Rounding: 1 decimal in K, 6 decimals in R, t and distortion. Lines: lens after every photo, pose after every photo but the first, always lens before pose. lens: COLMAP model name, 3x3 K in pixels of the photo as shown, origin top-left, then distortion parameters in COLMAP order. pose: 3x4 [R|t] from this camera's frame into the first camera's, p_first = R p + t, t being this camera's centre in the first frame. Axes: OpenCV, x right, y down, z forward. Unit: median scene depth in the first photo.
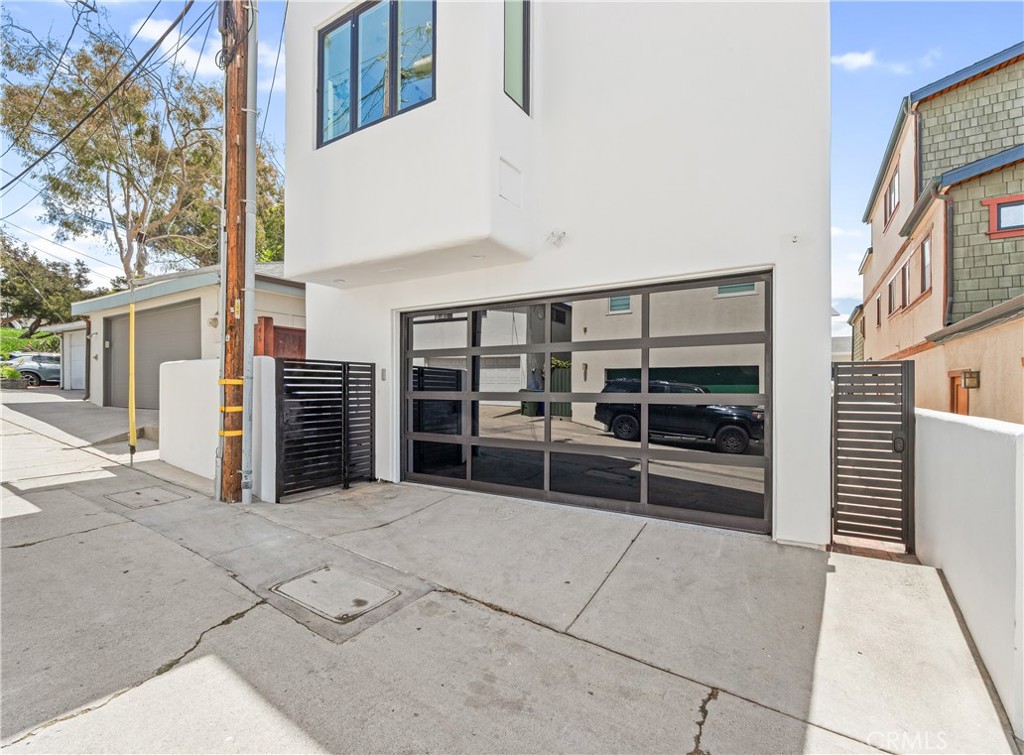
lens RADIAL K [[425.7, 0, 512.0], [0, 425.7, 377.5], [0, 0, 1]] dist [-0.000162, -0.000018]
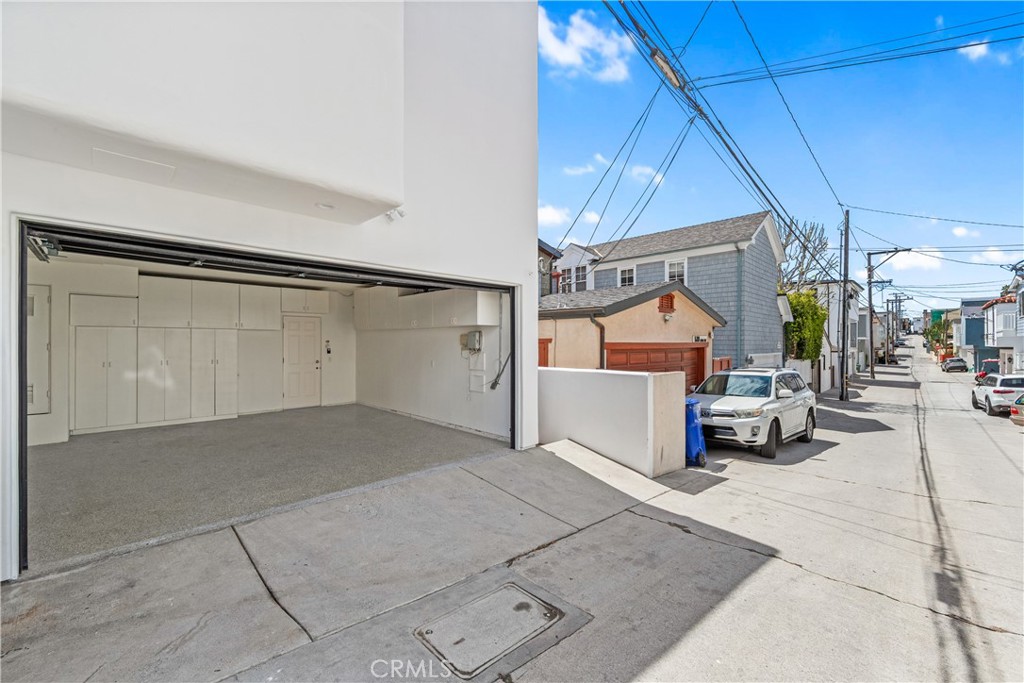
lens RADIAL K [[404.7, 0, 512.0], [0, 404.7, 341.5], [0, 0, 1]] dist [0.000574, -0.000037]
pose [[0.282604, 0.000741, 0.959236, -1.102479], [-0.021345, 0.999757, 0.005516, -0.063981], [-0.958999, -0.022034, 0.282551, 0.693111]]
